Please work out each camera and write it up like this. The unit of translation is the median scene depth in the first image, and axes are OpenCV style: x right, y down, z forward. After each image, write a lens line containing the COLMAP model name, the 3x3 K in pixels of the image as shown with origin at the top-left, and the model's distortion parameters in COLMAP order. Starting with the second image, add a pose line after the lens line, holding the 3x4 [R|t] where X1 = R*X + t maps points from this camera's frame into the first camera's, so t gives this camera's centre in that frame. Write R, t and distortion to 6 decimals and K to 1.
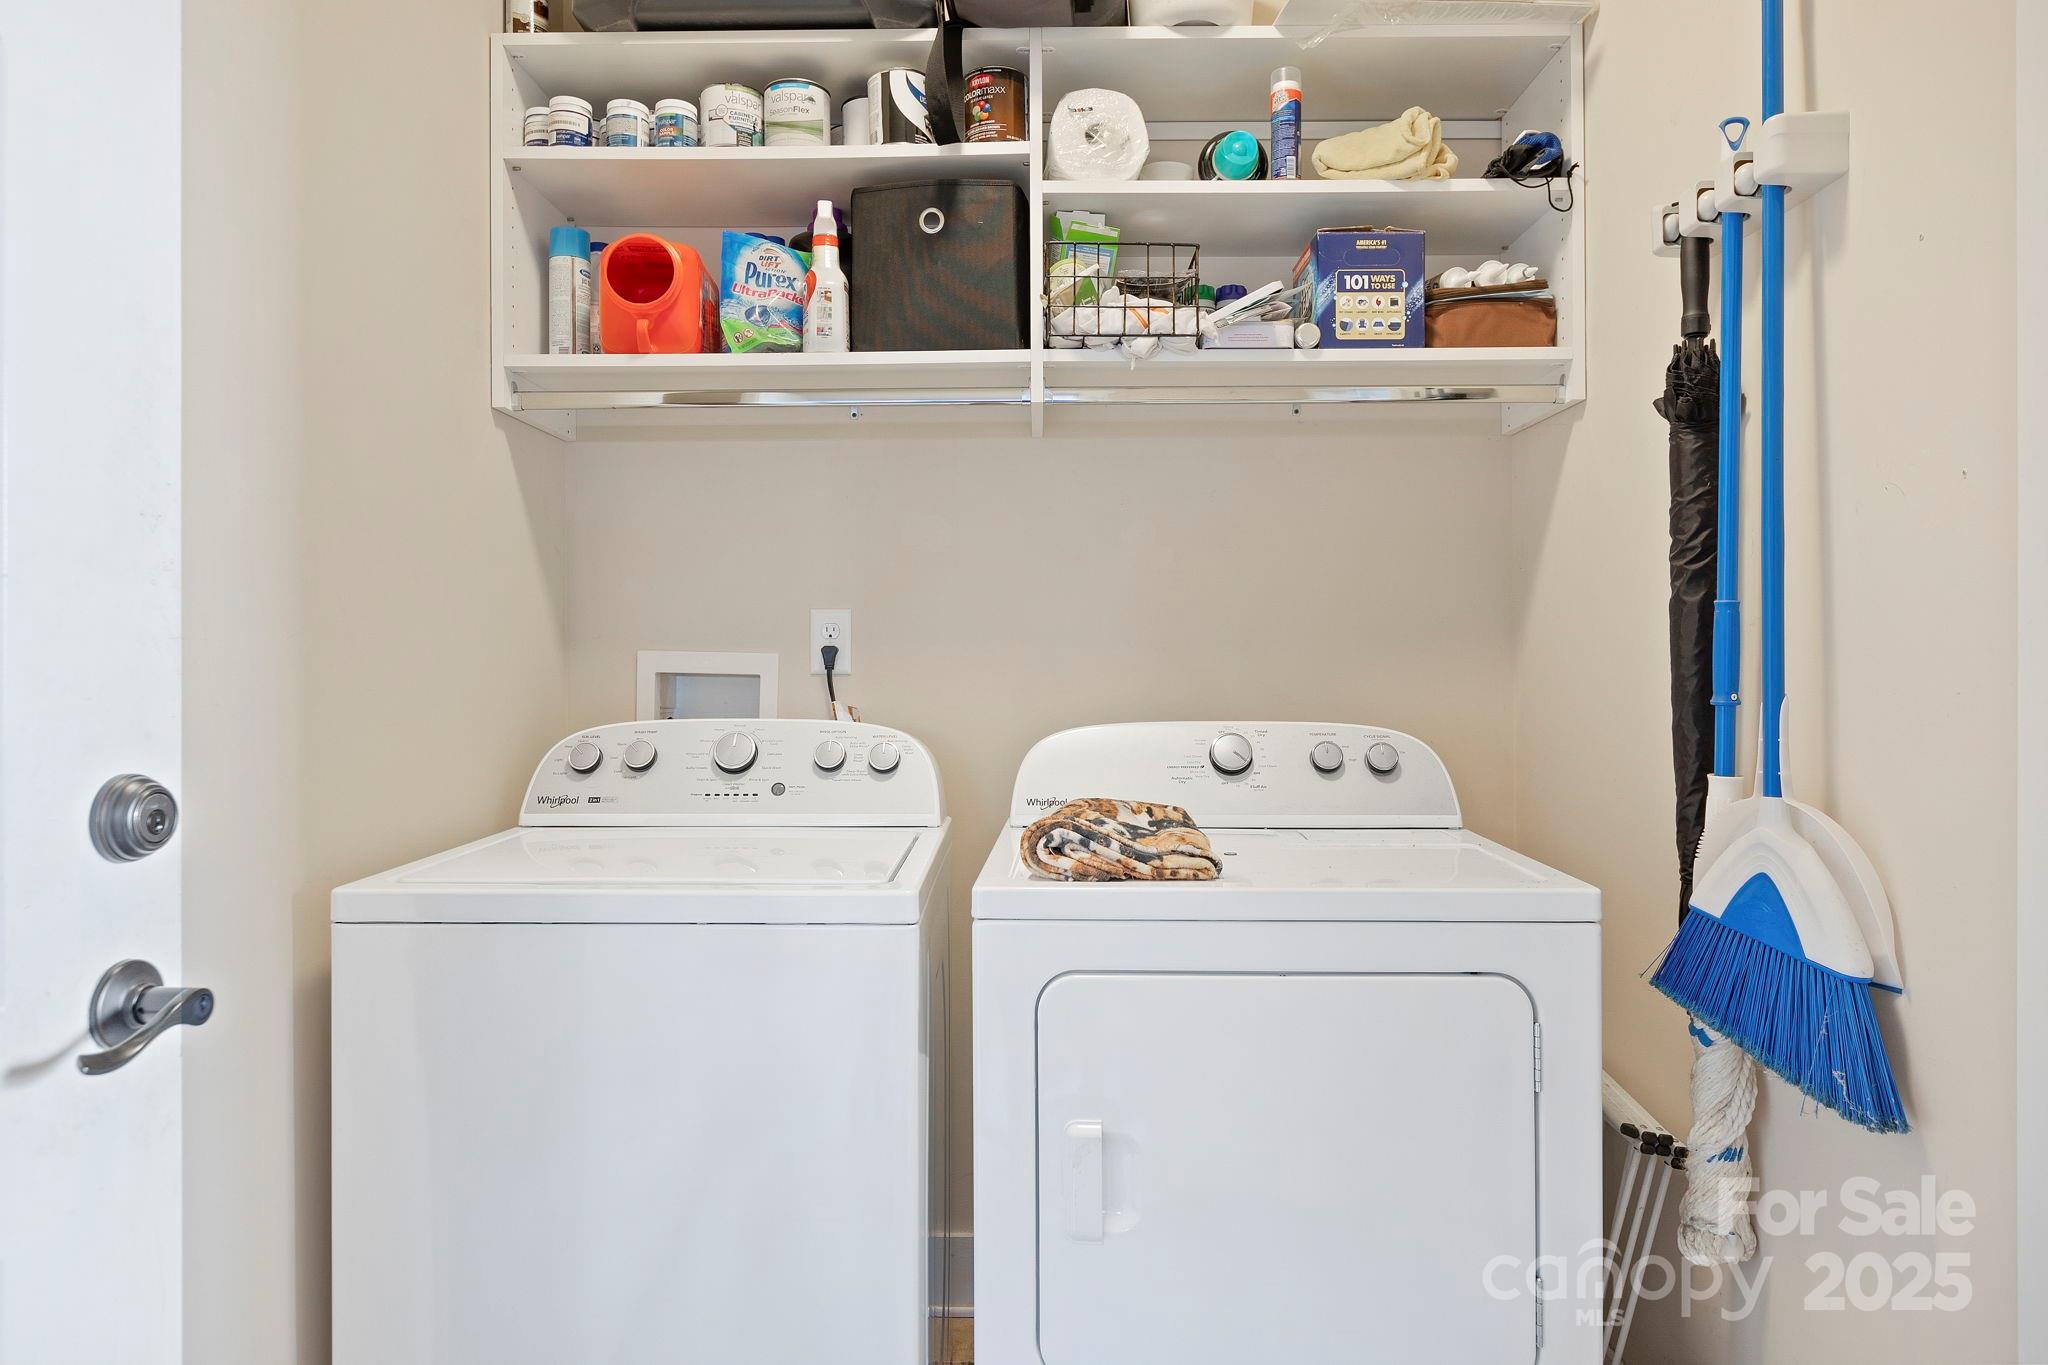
lens RADIAL K [[1244.0, 0, 1025.2], [0, 1244.0, 677.6], [0, 0, 1]] dist [0.000744, -0.003344]
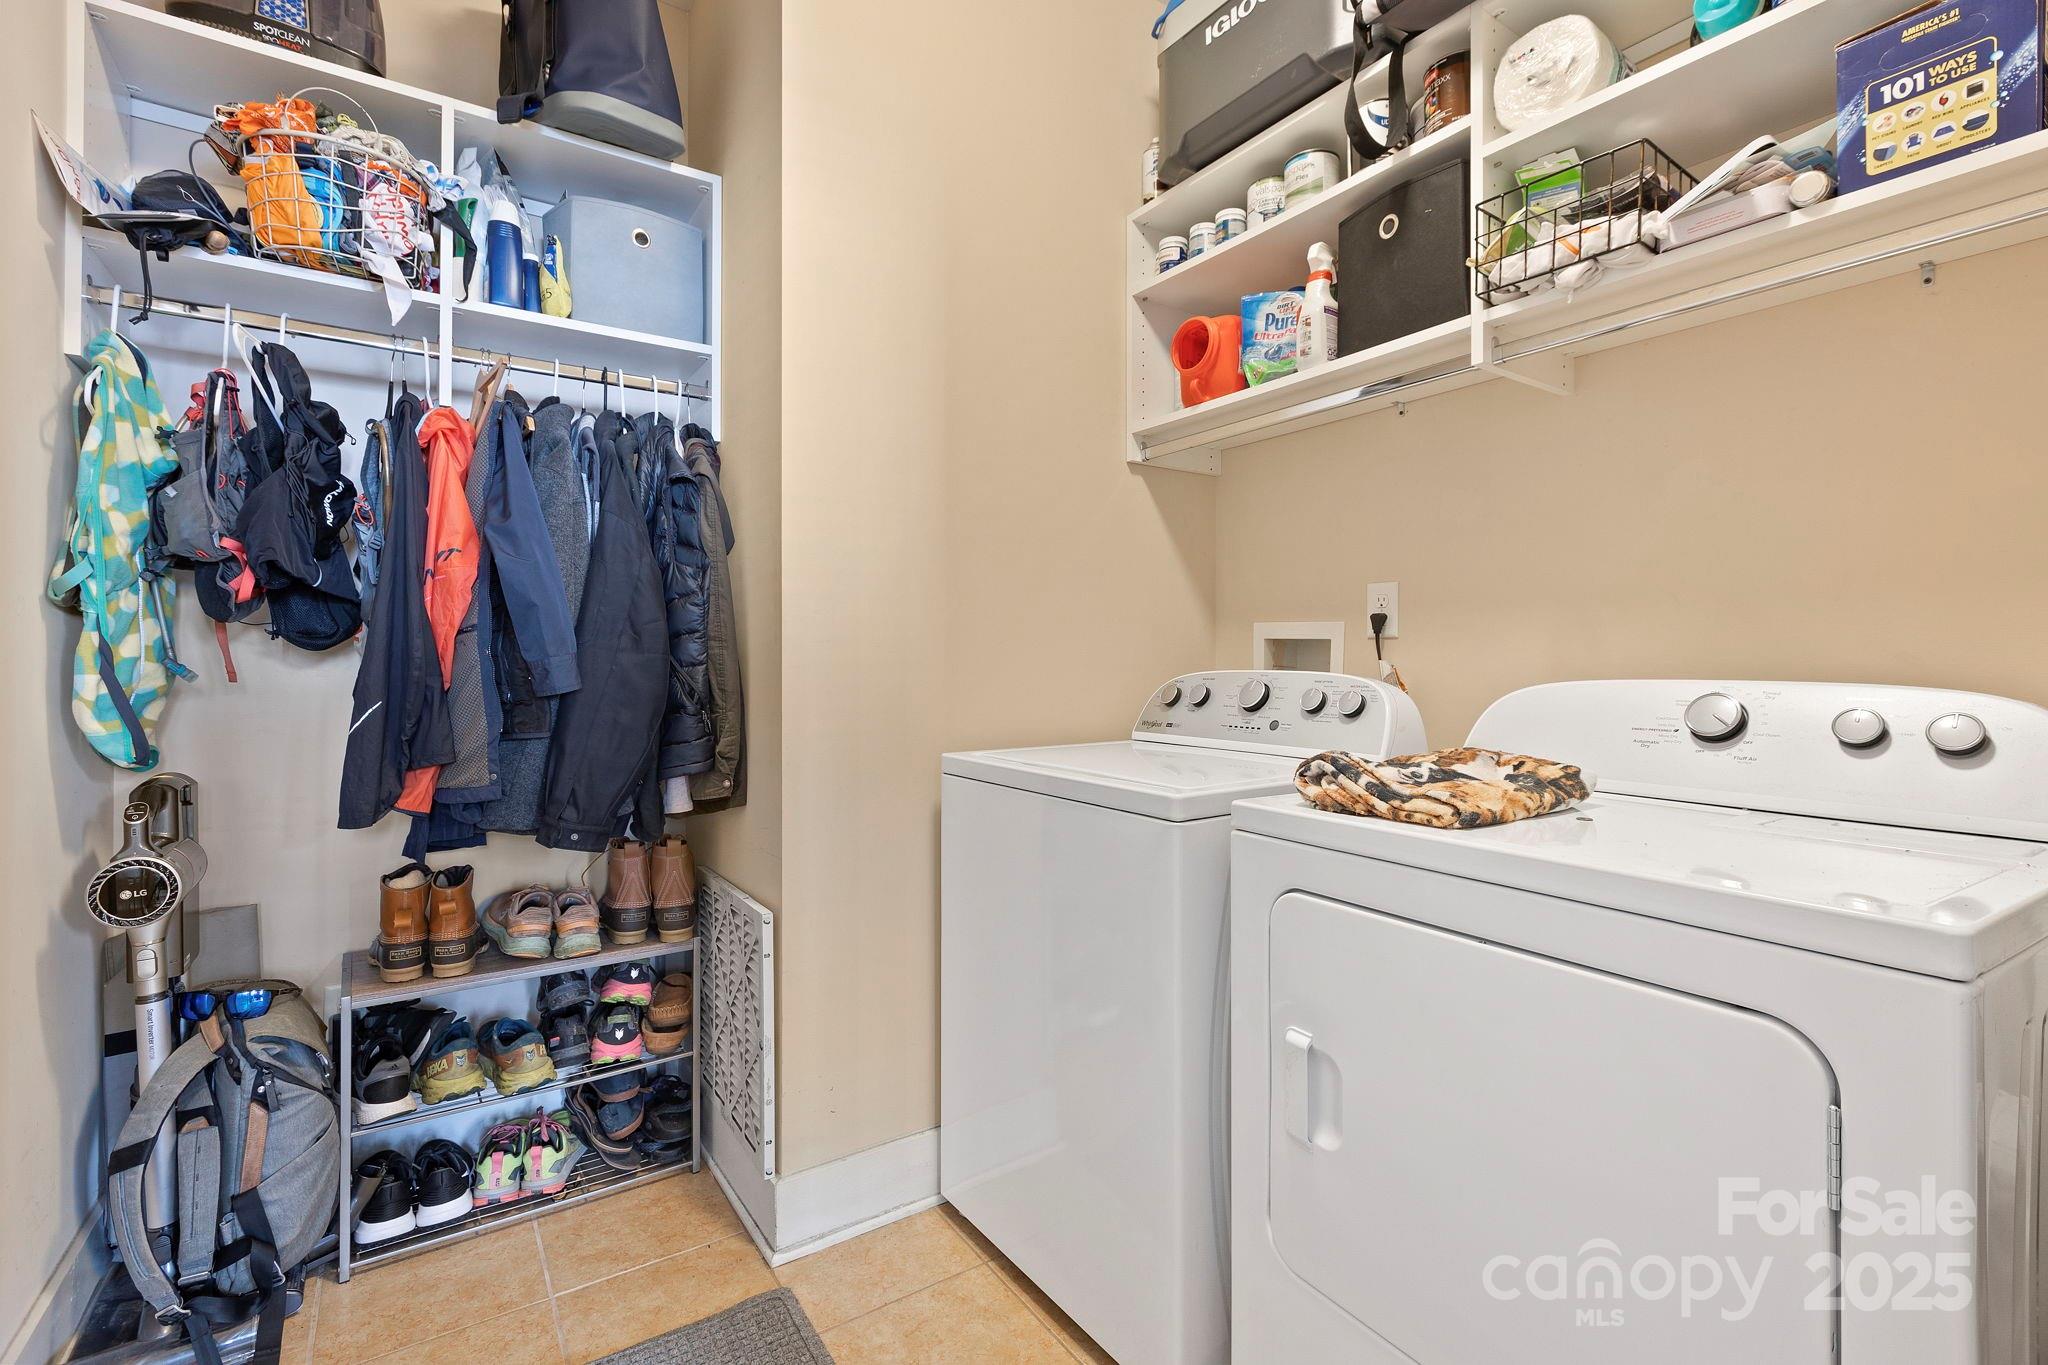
lens RADIAL K [[919.5, 0, 1027.8], [0, 919.5, 667.9], [0, 0, 1]] dist [0.002319, 0.000721]
pose [[0.574048, 0.008983, -0.818772, 0.420619], [-0.014132, 0.999900, 0.001062, 0.034297], [0.818700, 0.010961, 0.574117, 0.261401]]
